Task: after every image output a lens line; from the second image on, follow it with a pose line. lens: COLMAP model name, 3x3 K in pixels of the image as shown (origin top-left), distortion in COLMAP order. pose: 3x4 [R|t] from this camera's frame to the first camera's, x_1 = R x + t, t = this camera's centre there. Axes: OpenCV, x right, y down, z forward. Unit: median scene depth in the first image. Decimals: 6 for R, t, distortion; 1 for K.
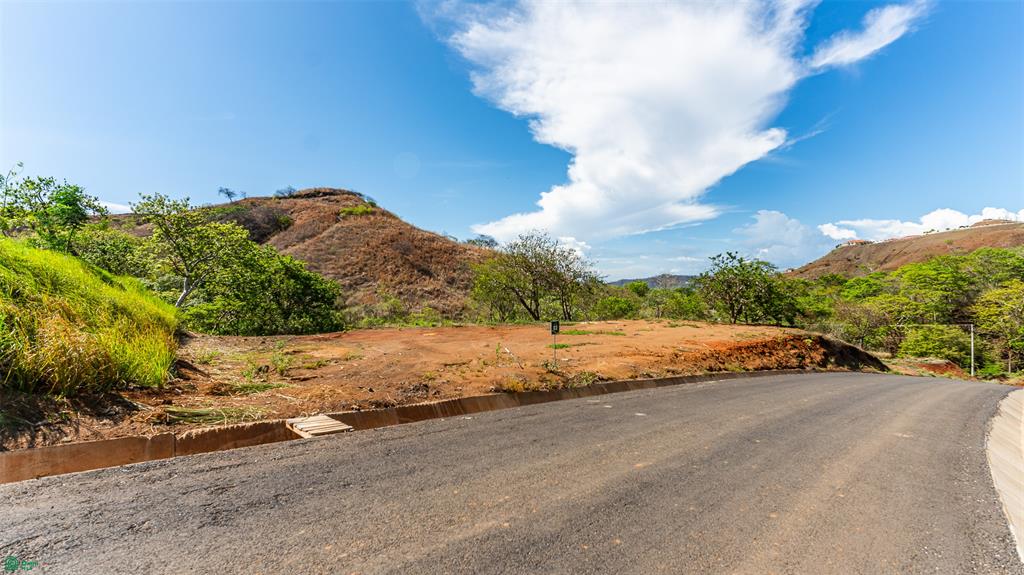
lens RADIAL K [[401.4, 0, 512.2], [0, 401.4, 289.8], [0, 0, 1]] dist [-0.000168, -0.000013]
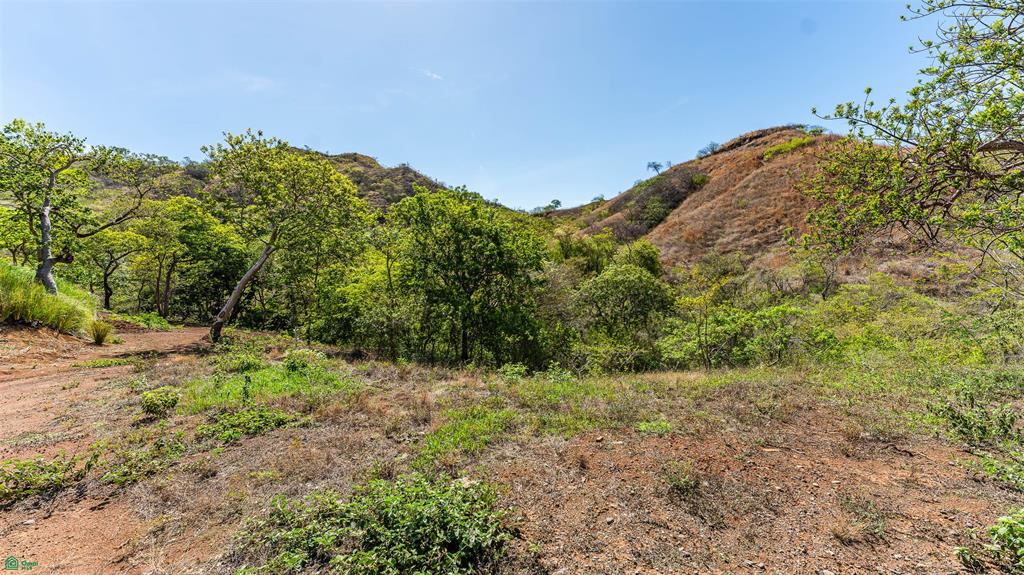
lens RADIAL K [[401.4, 0, 511.3], [0, 401.4, 282.5], [0, 0, 1]] dist [-0.000168, -0.000013]
pose [[0.497573, 0.003060, -0.867417, 0.010303], [0.050139, 0.998220, 0.032282, 0.007900], [0.865972, -0.059555, 0.496534, 0.162867]]
